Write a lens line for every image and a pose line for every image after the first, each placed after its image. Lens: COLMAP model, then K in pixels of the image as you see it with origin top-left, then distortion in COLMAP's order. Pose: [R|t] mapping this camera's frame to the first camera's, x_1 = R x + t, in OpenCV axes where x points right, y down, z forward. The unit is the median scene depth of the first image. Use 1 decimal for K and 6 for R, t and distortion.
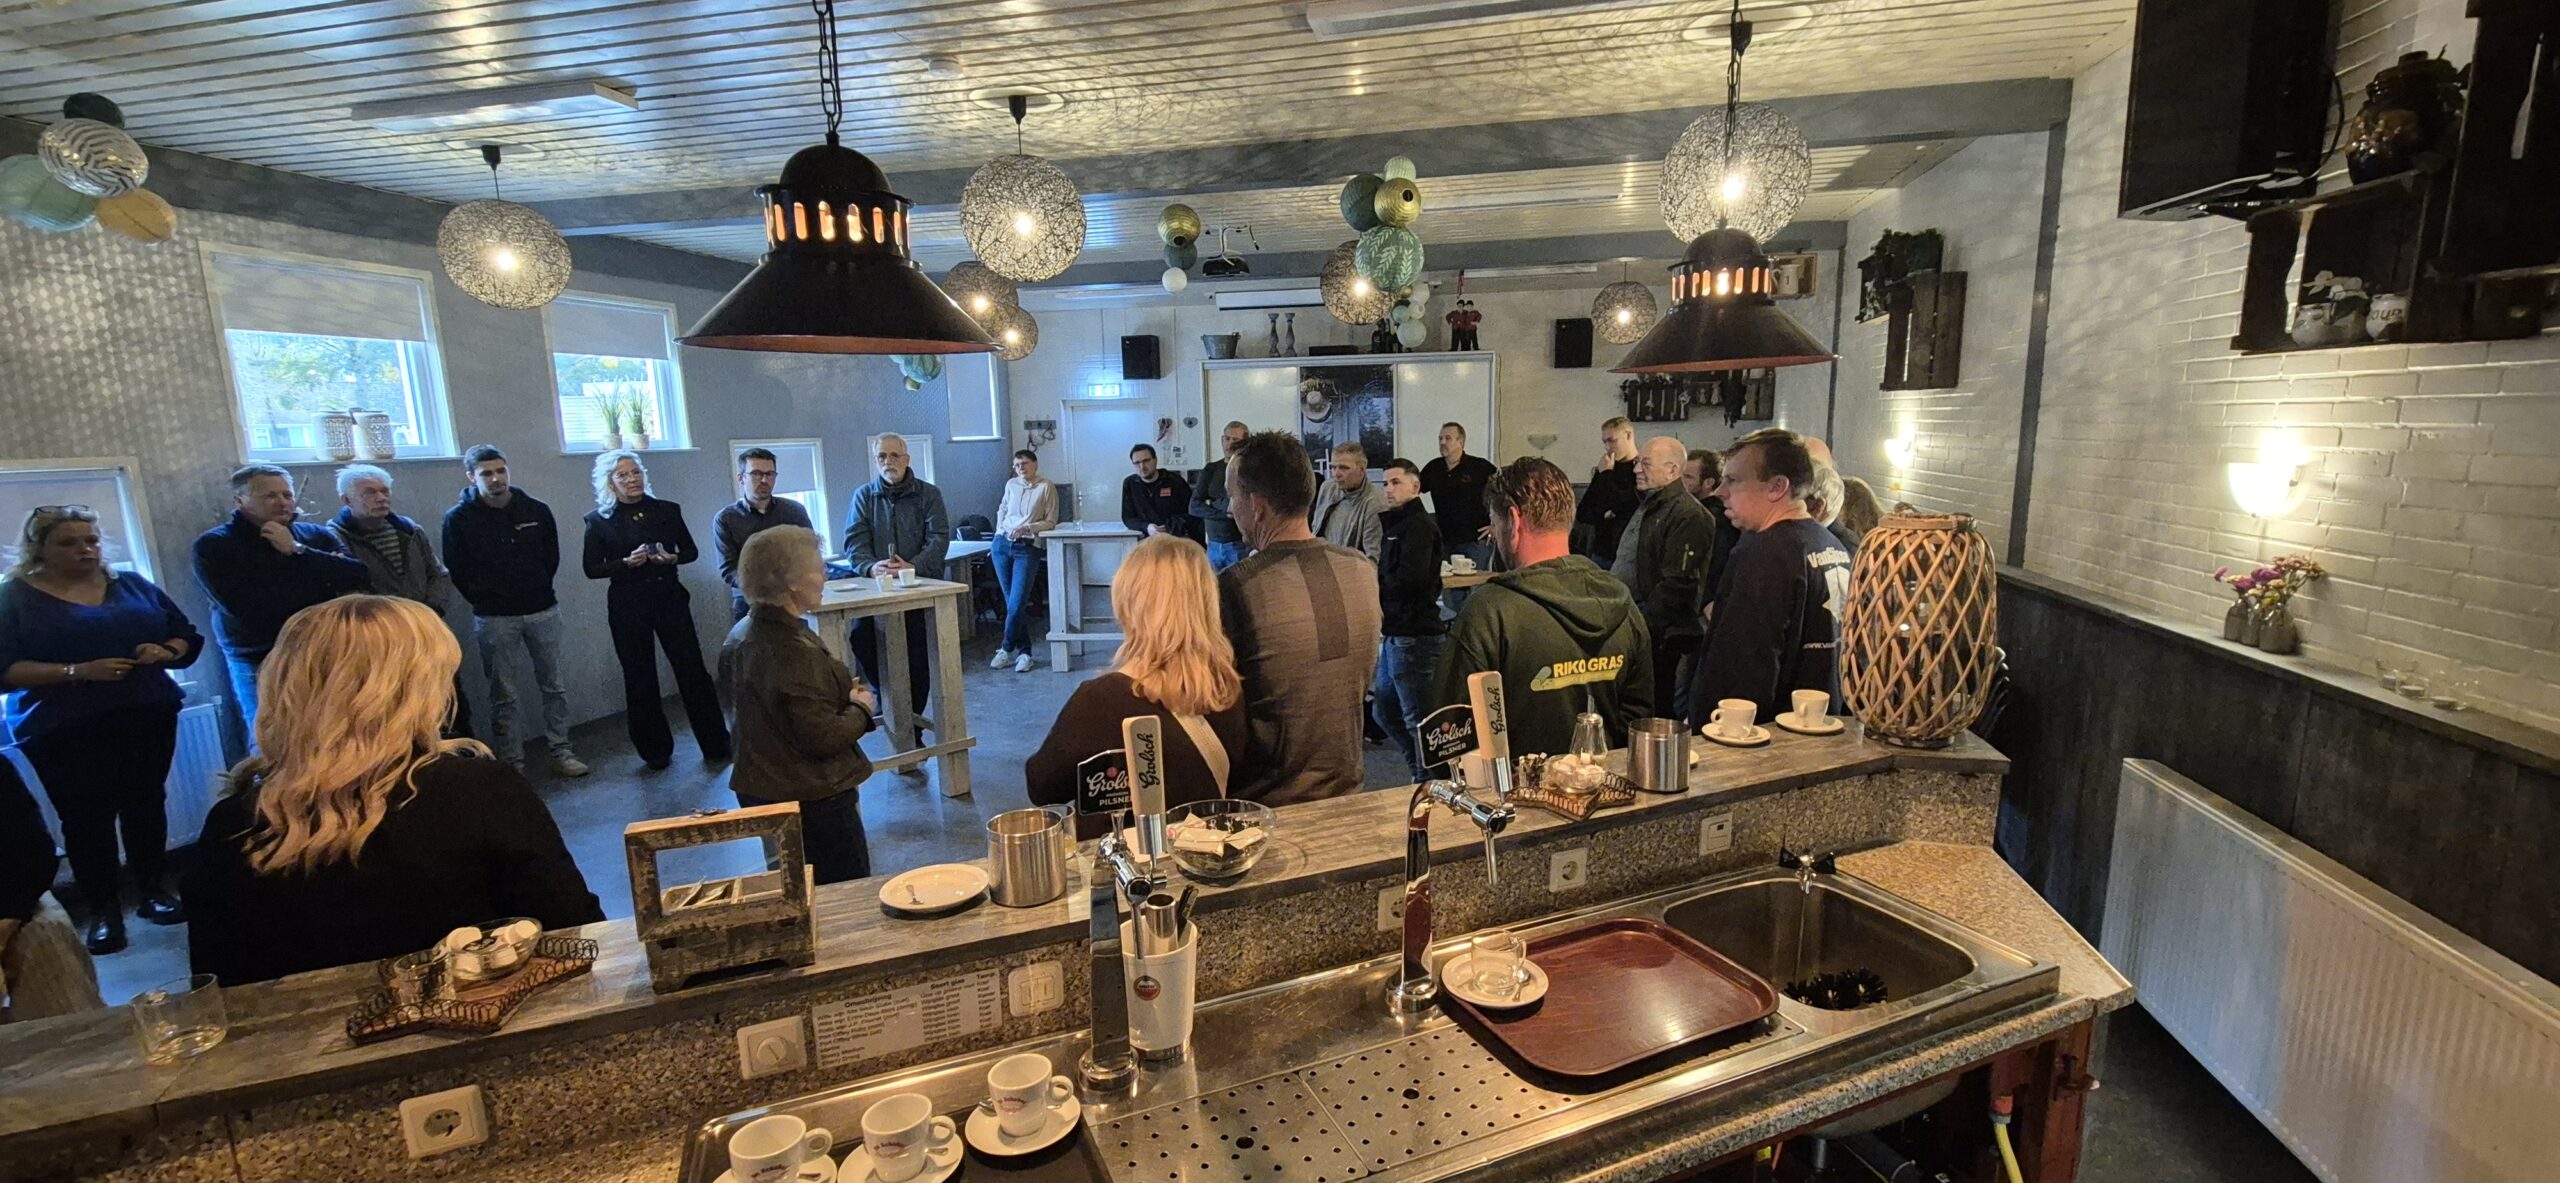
lens RADIAL K [[1051.4, 0, 1281.8], [0, 1051.4, 616.9], [0, 0, 1]] dist [-0.006246, -0.000802]
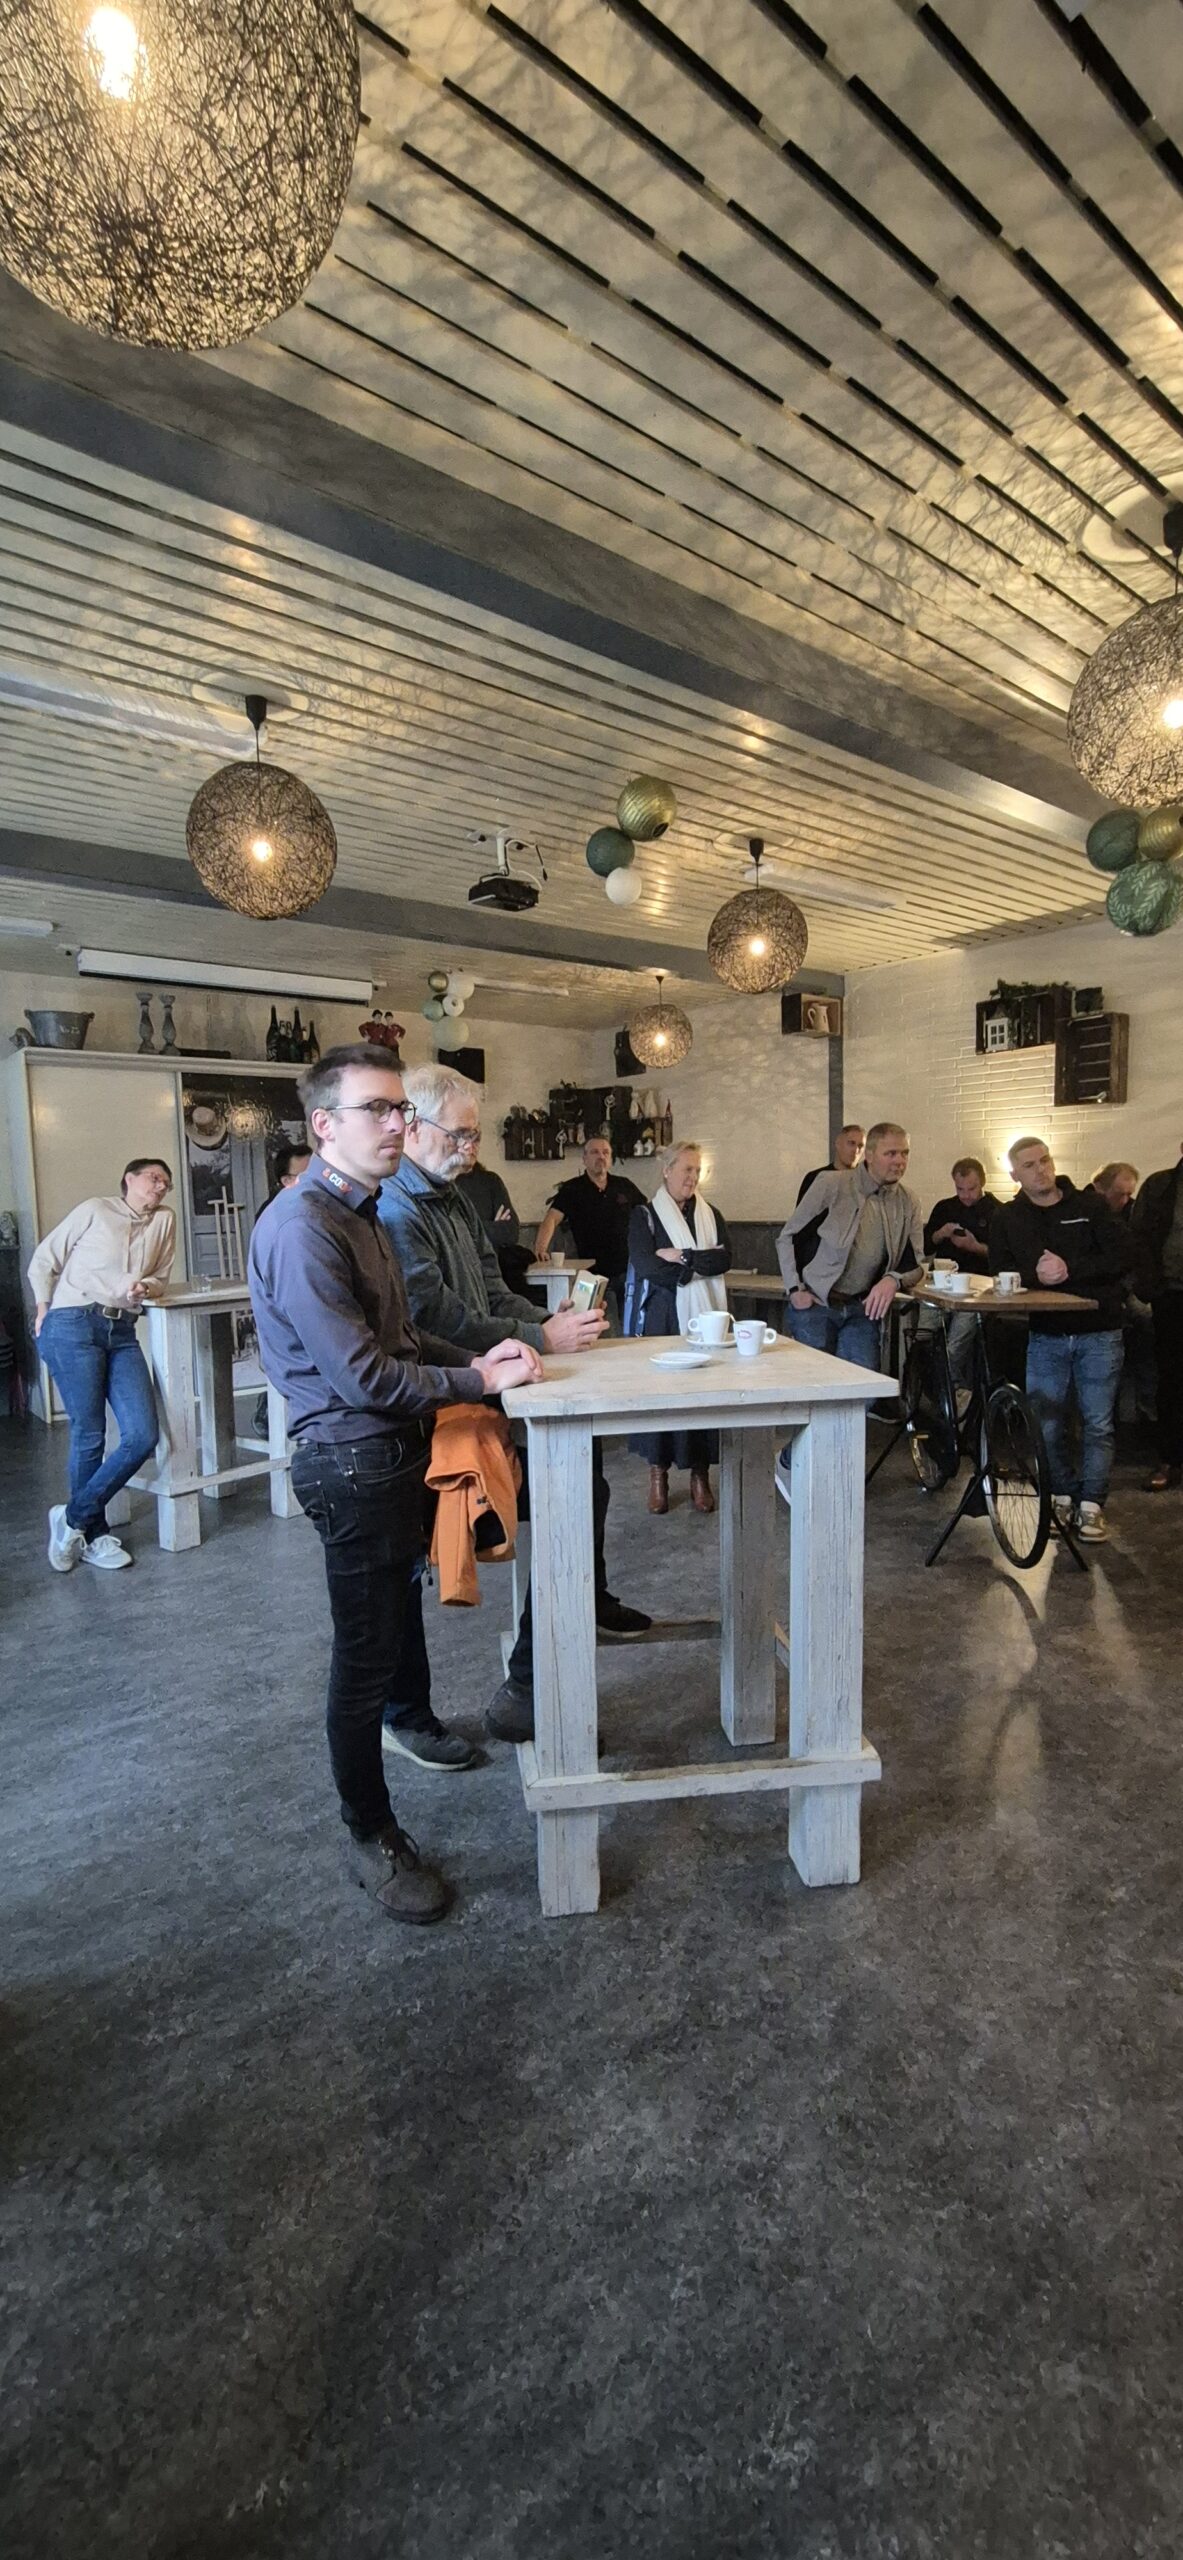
lens RADIAL K [[1051.4, 0, 588.6], [0, 1051.4, 1298.7], [0, 0, 1]] dist [-0.006246, -0.000802]
pose [[0.616195, -0.072791, 0.784223, -0.956884], [0.152557, 0.987893, -0.028175, -0.054956], [-0.772677, 0.137000, 0.619840, 0.899791]]
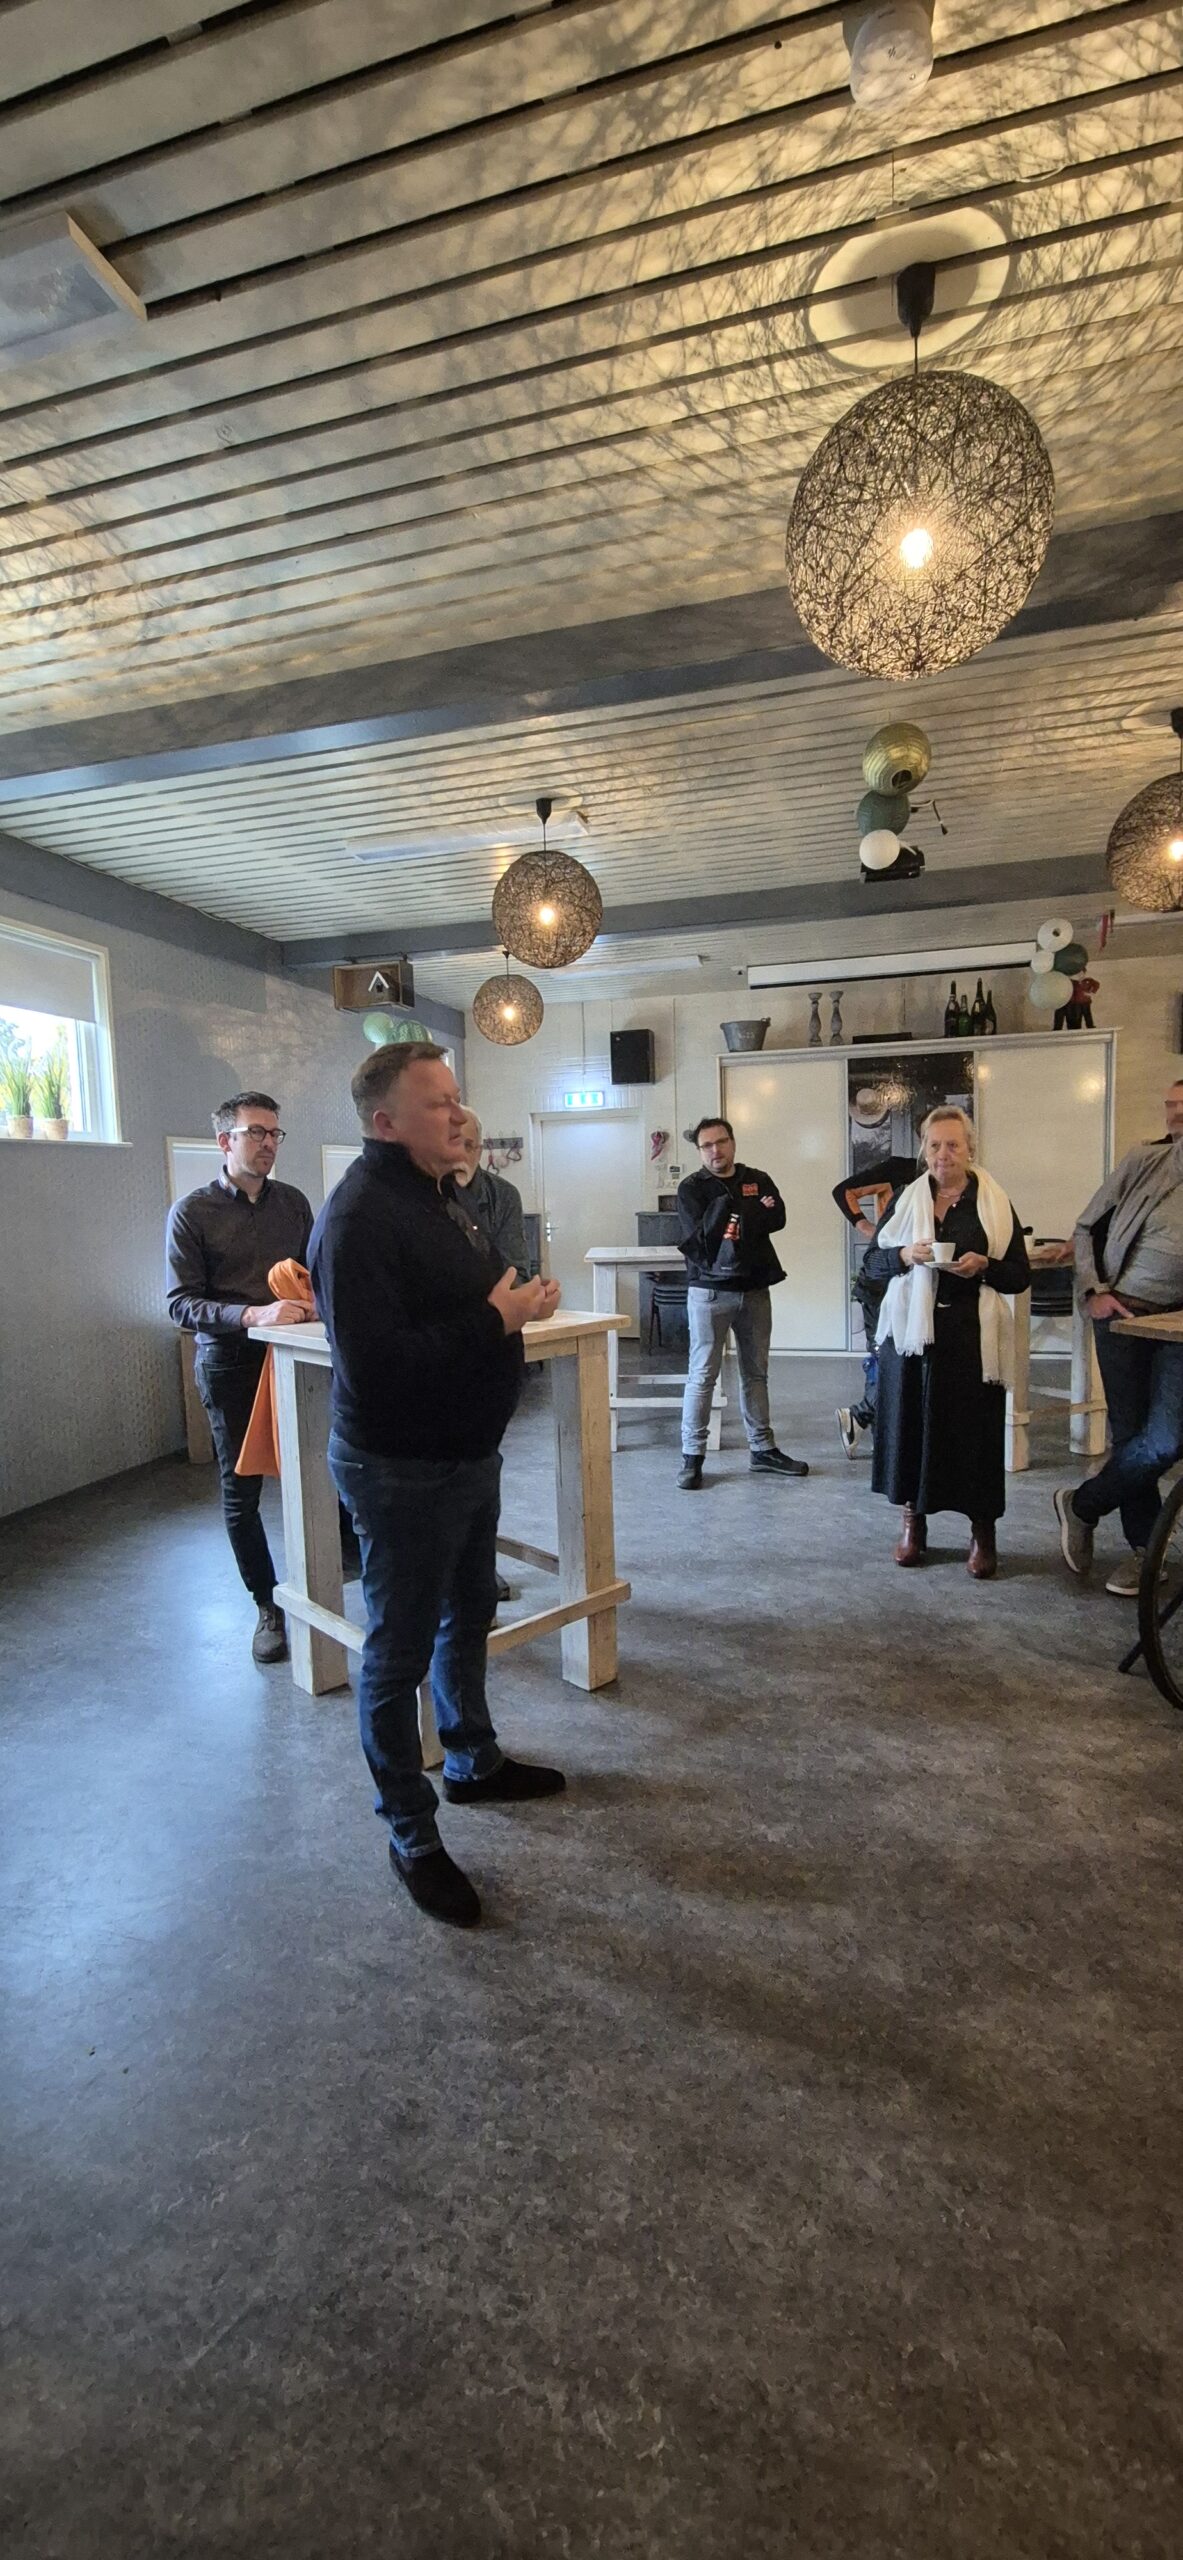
lens RADIAL K [[1051.4, 0, 564.8], [0, 1051.4, 1285.9], [0, 0, 1]] dist [-0.006246, -0.000802]
pose [[0.998087, -0.008238, -0.061271, -0.369926], [0.002851, 0.996161, -0.087491, 0.005225], [0.061757, 0.087149, 0.994279, 0.531223]]
